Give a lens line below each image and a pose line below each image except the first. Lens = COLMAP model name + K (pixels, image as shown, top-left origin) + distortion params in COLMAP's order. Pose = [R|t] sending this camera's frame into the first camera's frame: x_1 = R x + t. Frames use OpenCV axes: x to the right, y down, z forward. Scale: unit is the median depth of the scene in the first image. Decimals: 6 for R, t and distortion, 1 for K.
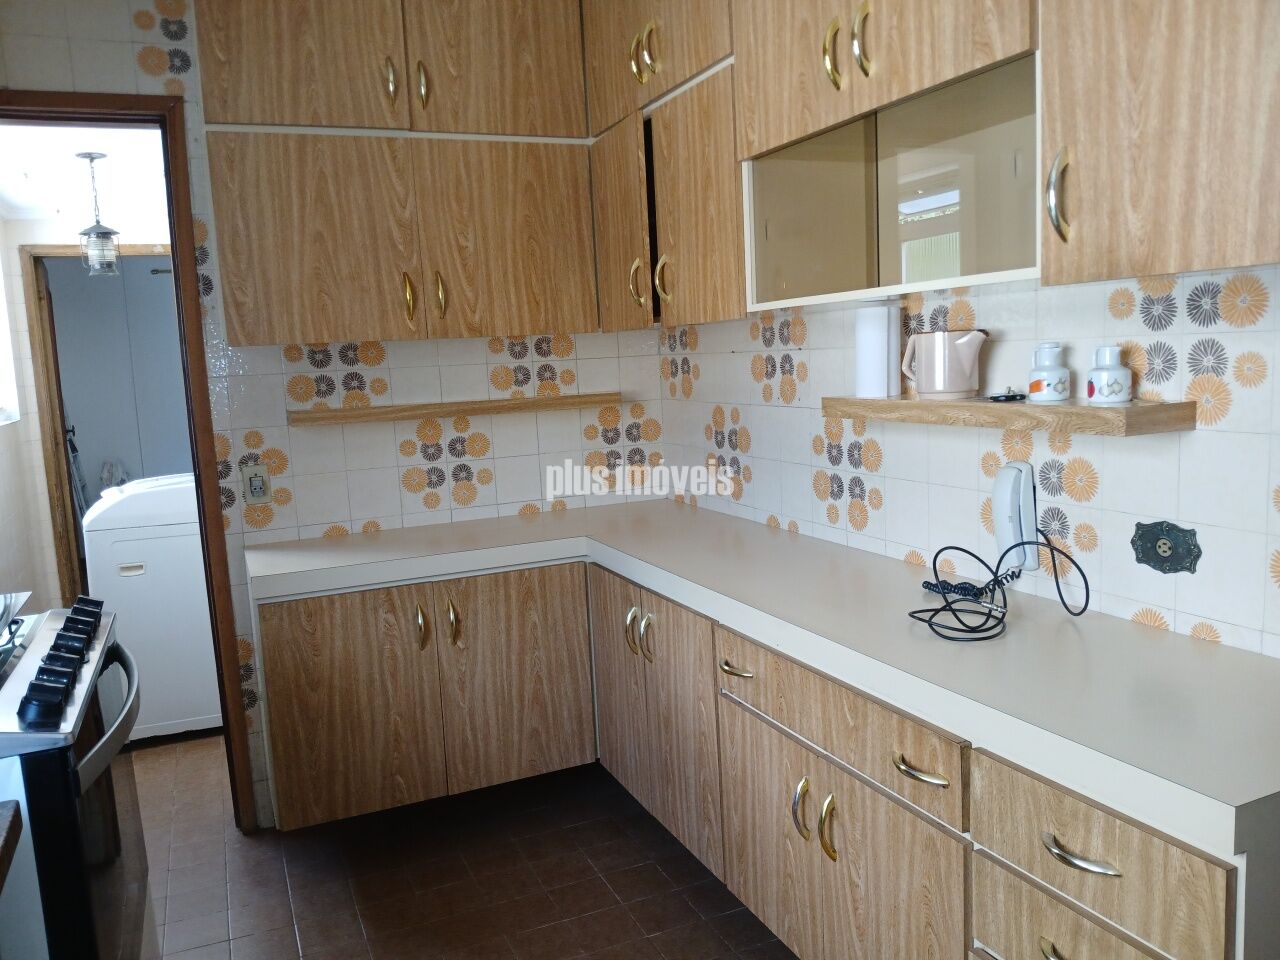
lens RADIAL K [[974.6, 0, 647.9], [0, 974.6, 474.2], [0, 0, 1]] dist [0.026708, -0.086336]
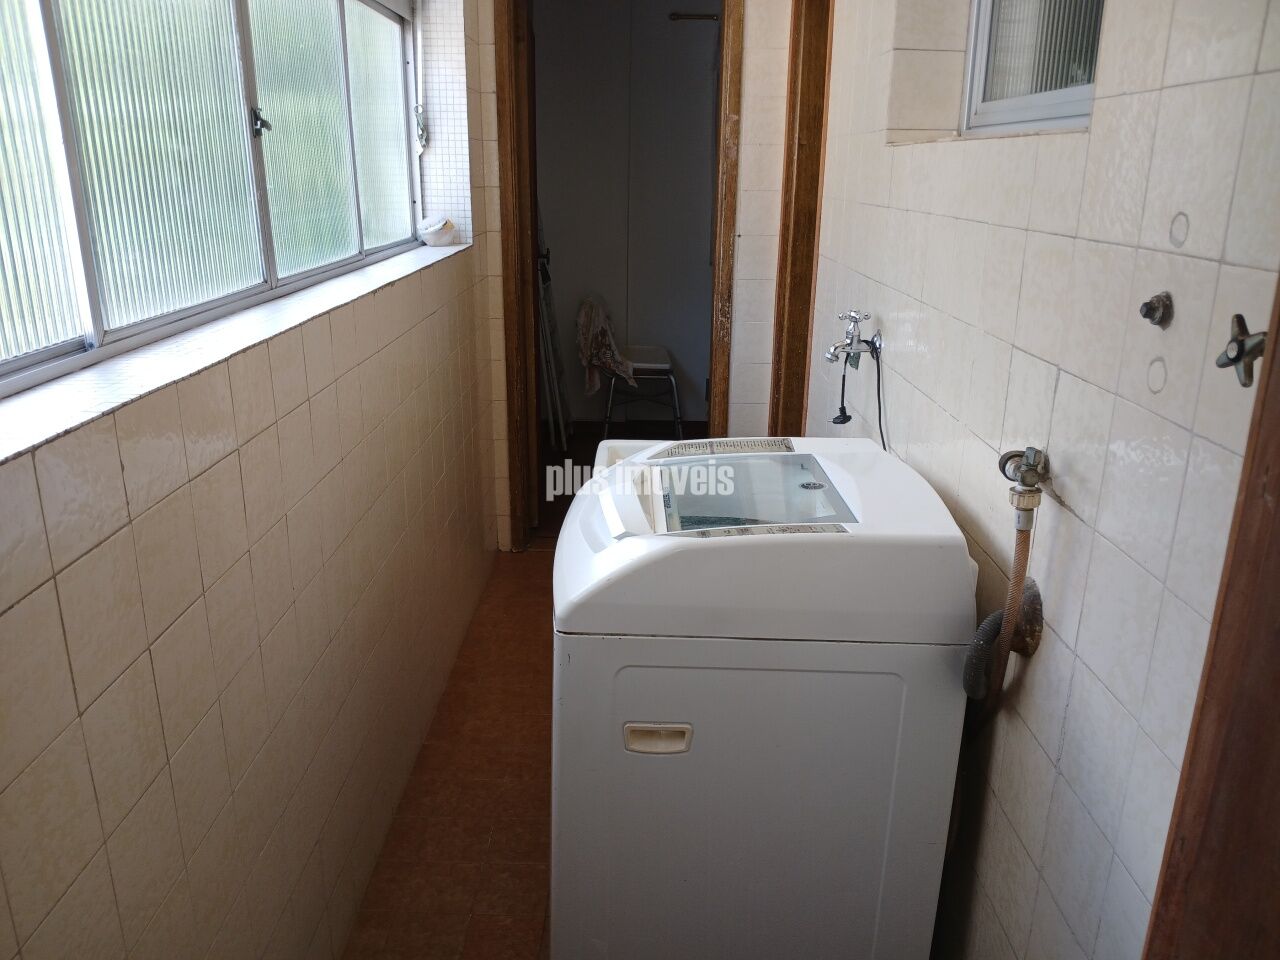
lens RADIAL K [[974.6, 0, 641.0], [0, 974.6, 479.7], [0, 0, 1]] dist [0.026708, -0.086336]
pose [[0.902369, 0.184913, -0.389279, -0.261714], [-0.107147, 0.971171, 0.212948, -0.049876], [0.417433, -0.150447, 0.896167, 0.433538]]
